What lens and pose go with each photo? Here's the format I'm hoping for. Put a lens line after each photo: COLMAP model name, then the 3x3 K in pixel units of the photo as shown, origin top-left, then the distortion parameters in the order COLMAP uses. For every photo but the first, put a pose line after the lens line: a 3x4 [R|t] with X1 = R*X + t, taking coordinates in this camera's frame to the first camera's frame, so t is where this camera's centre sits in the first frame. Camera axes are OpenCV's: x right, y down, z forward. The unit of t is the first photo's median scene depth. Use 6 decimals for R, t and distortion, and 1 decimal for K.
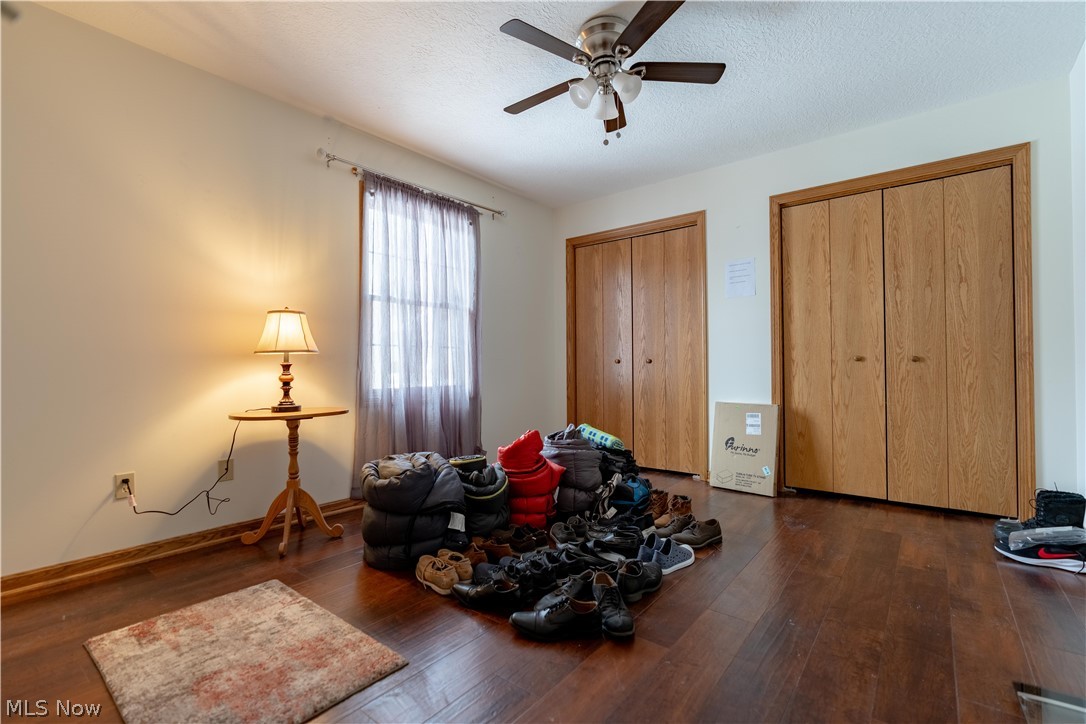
lens RADIAL K [[492.1, 0, 543.2], [0, 492.1, 362.1], [0, 0, 1]] dist [-0.005381, 0.001102]
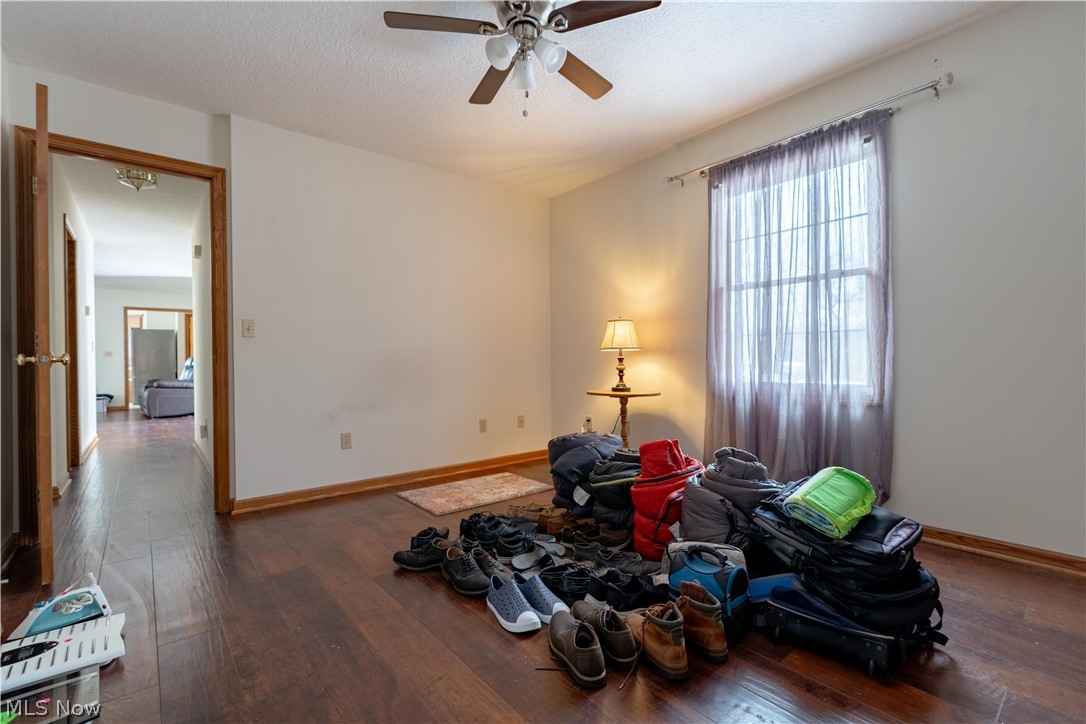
lens RADIAL K [[492.1, 0, 543.7], [0, 492.1, 366.1], [0, 0, 1]] dist [-0.005381, 0.001102]
pose [[-0.210006, 0.012902, -0.977615, 0.864426], [0.015827, 0.999827, 0.009796, 0.010763], [0.977572, -0.013416, -0.210174, 1.044076]]
